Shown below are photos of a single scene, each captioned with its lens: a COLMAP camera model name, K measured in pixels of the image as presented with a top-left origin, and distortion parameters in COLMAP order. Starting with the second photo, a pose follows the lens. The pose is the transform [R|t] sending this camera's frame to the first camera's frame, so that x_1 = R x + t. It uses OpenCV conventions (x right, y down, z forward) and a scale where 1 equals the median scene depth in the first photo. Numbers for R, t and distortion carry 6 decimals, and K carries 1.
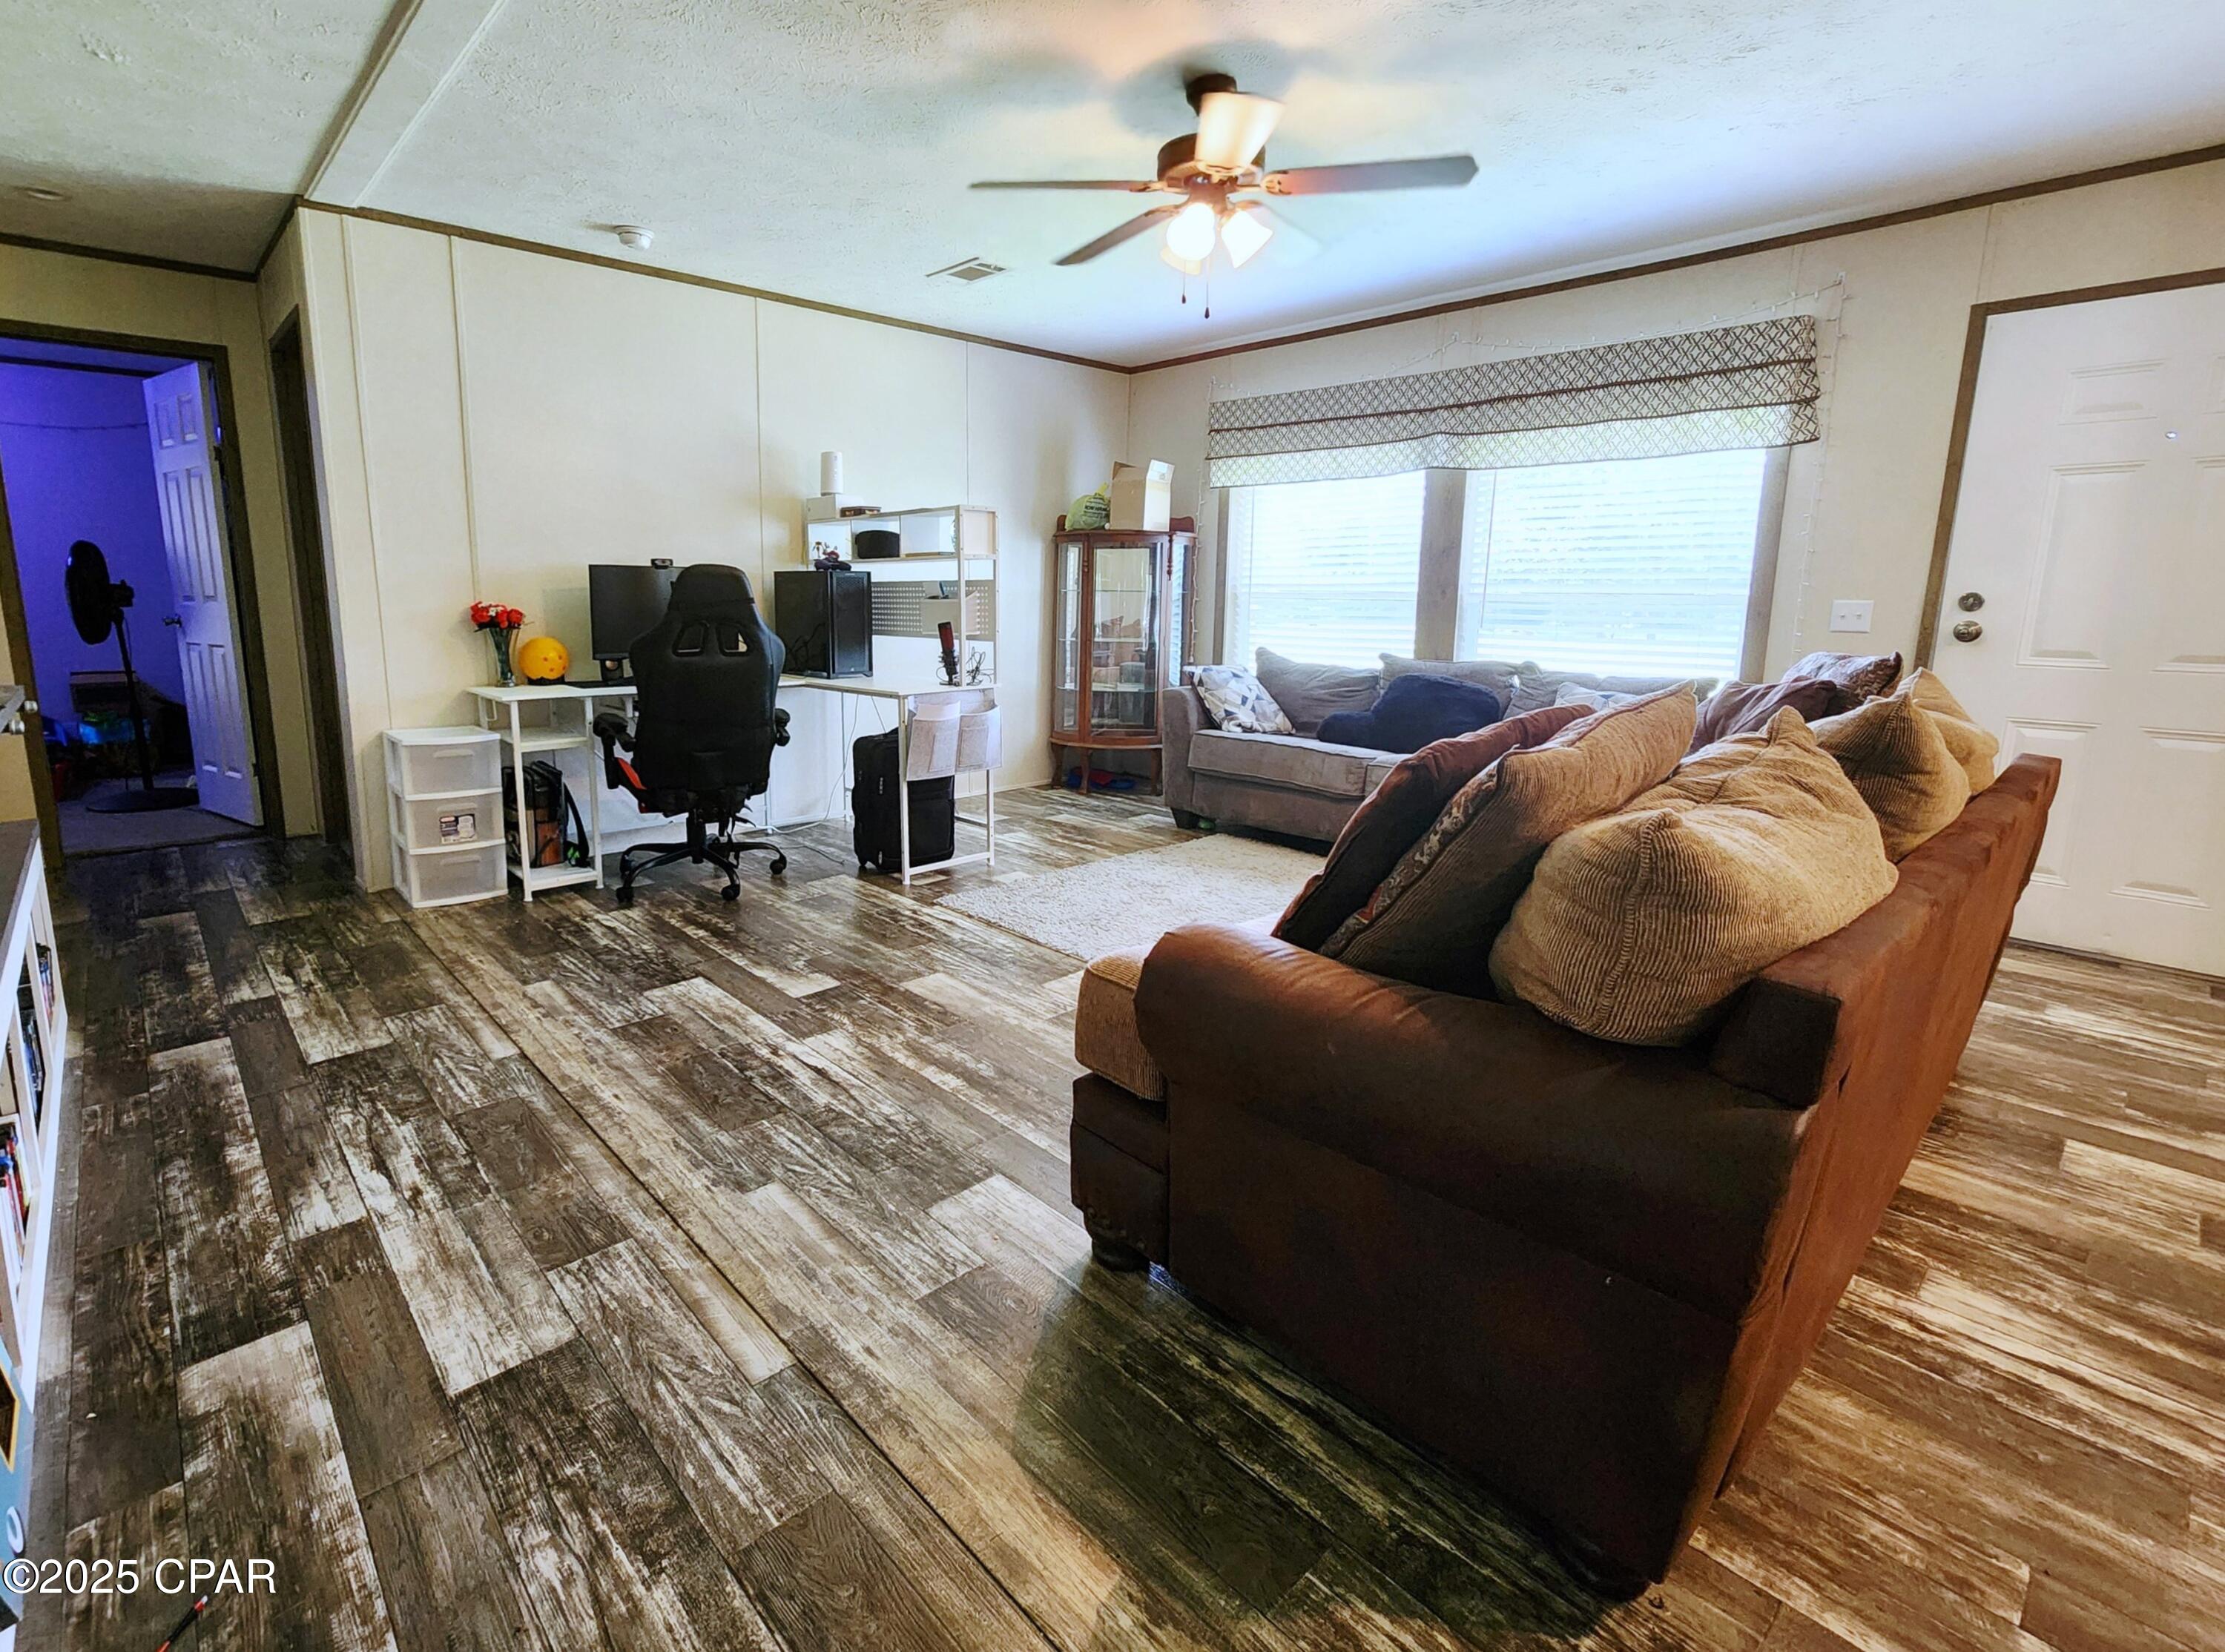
lens RADIAL K [[1251.2, 0, 1108.0], [0, 1251.2, 826.9], [0, 0, 1]] dist [0.005471, -0.001585]
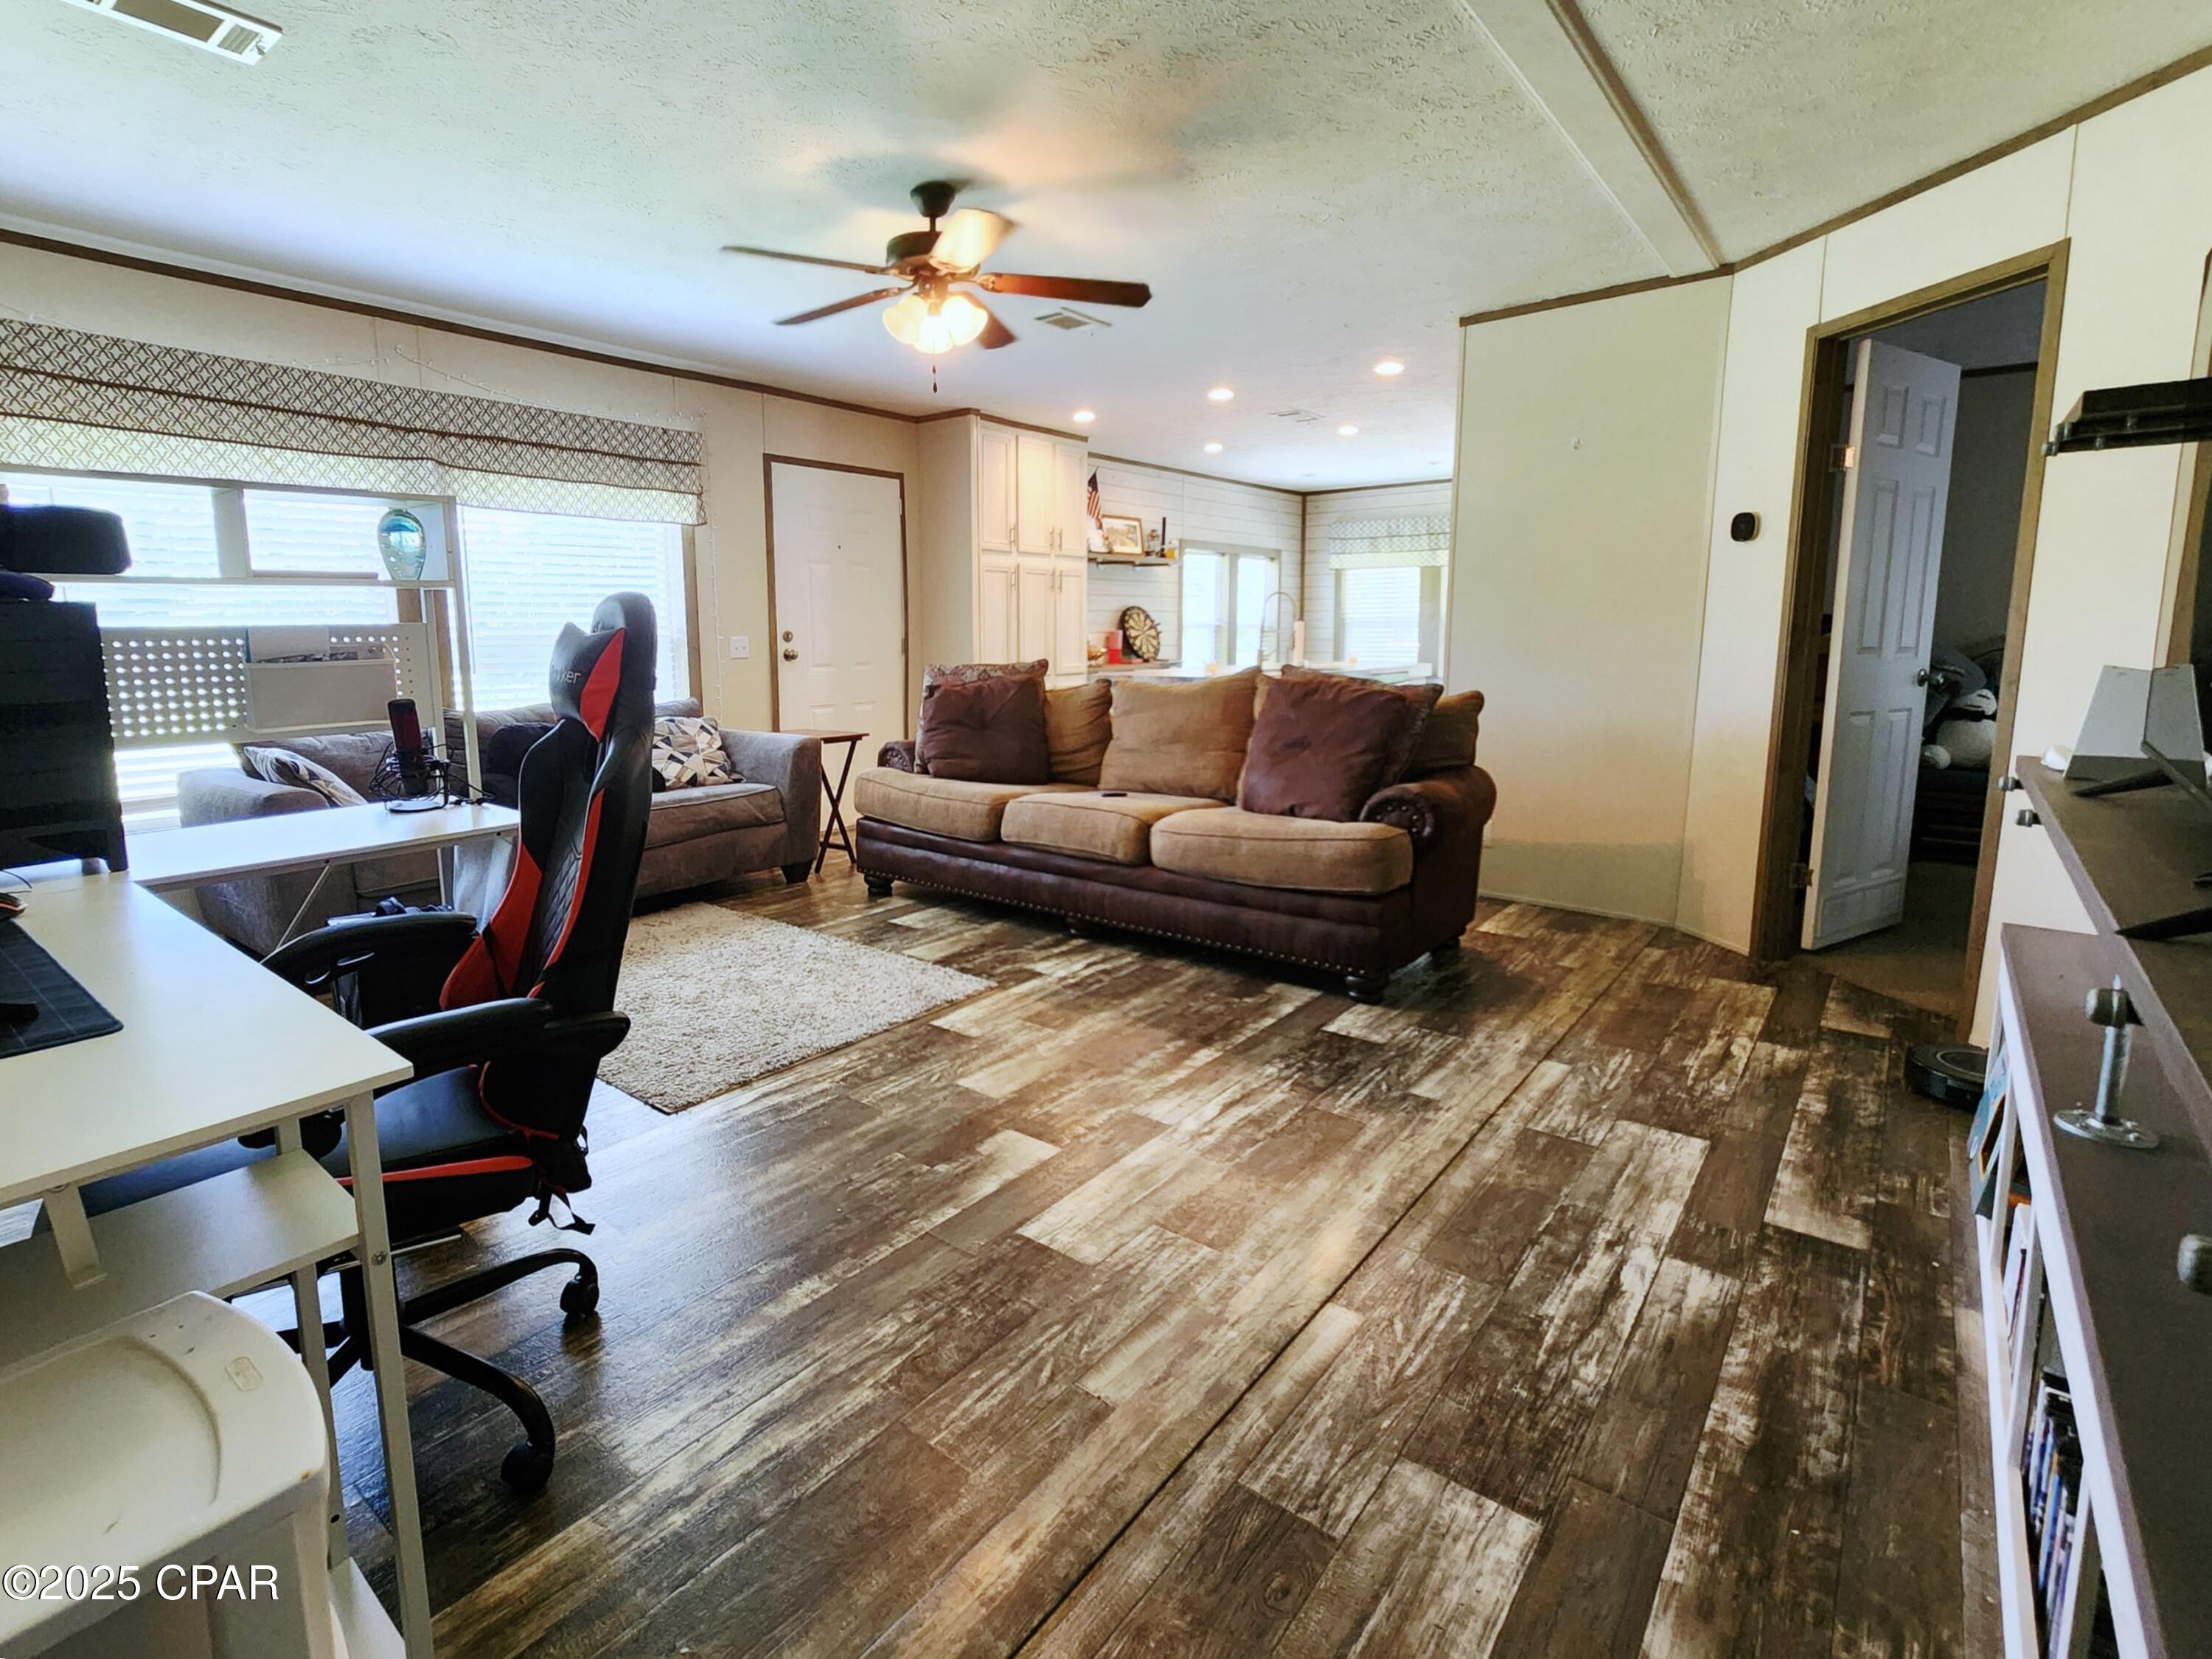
lens RADIAL K [[1020.7, 0, 1103.9], [0, 1020.7, 837.4], [0, 0, 1]] dist [-0.002903, 0.000922]
pose [[-0.229036, -0.198896, 0.952881, -1.118577], [0.188088, 0.951412, 0.243798, -0.275450], [-0.955074, 0.235064, -0.180498, 1.396592]]
